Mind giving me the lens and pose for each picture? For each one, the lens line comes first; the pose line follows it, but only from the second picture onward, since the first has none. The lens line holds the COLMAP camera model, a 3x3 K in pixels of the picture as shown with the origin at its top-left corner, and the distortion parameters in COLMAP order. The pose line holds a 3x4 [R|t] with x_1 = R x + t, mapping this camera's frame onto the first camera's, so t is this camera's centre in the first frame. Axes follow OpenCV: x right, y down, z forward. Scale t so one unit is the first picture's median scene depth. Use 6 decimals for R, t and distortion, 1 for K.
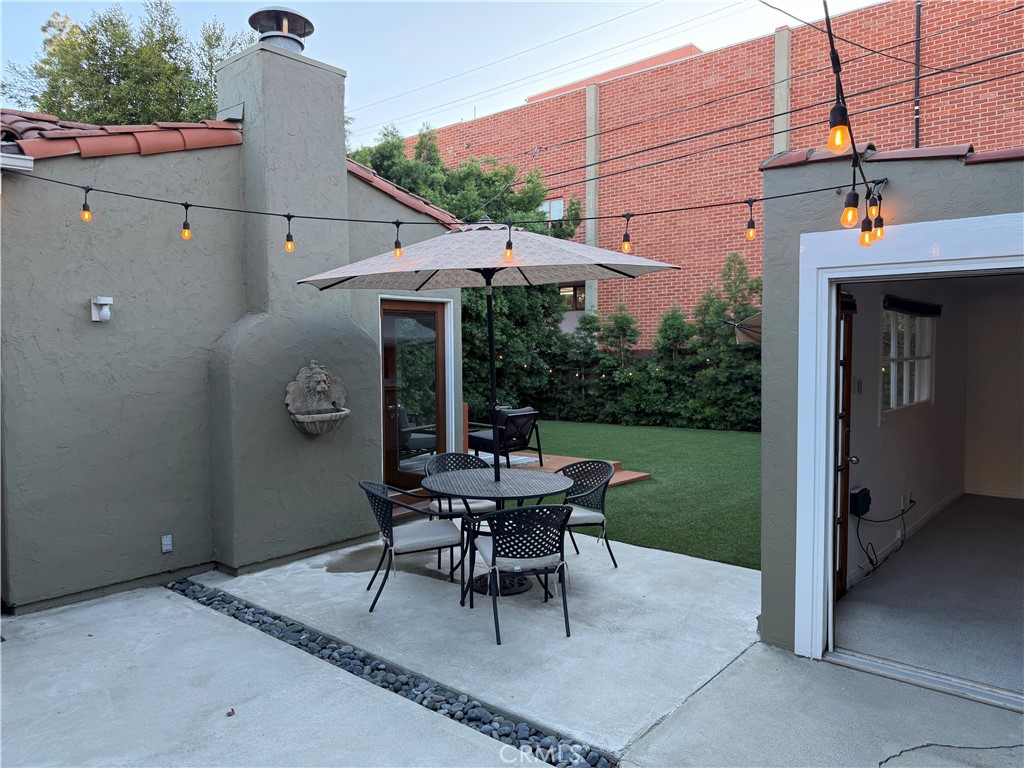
lens RADIAL K [[726.6, 0, 515.0], [0, 726.6, 382.9], [0, 0, 1]] dist [0.055246, -0.057247]
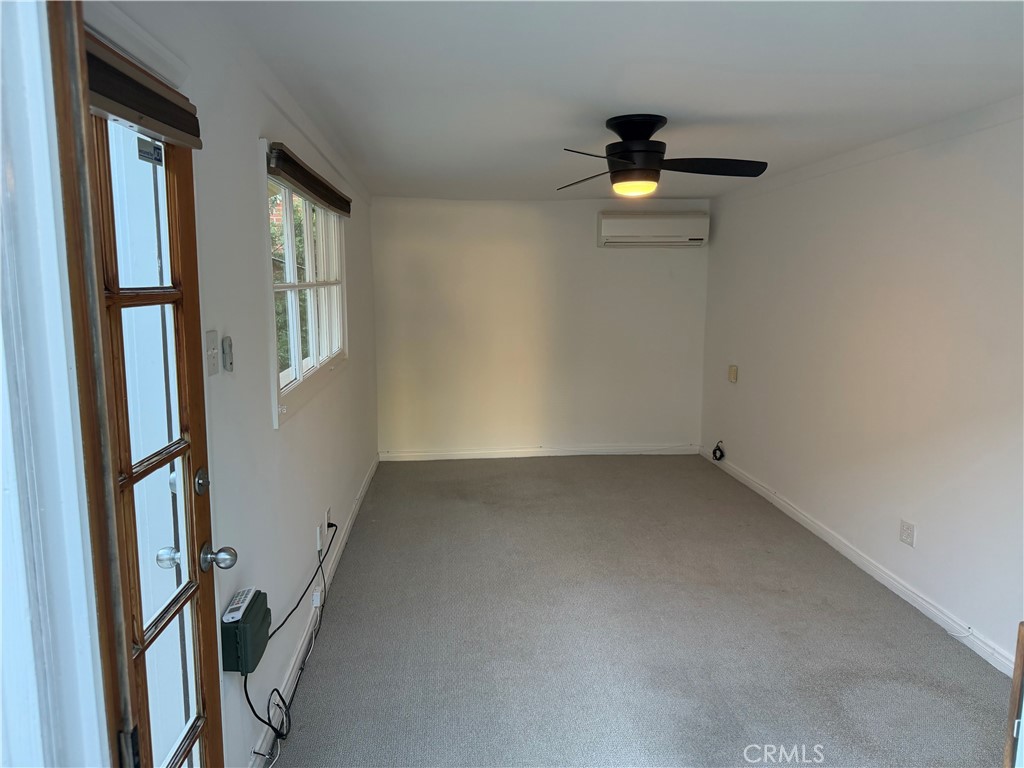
lens RADIAL K [[726.6, 0, 510.6], [0, 726.6, 382.2], [0, 0, 1]] dist [0.055246, -0.057247]
pose [[0.704794, -0.095010, 0.703021, 0.277772], [0.027702, 0.993921, 0.106552, -0.015820], [-0.708871, -0.055622, 0.703141, 0.570632]]
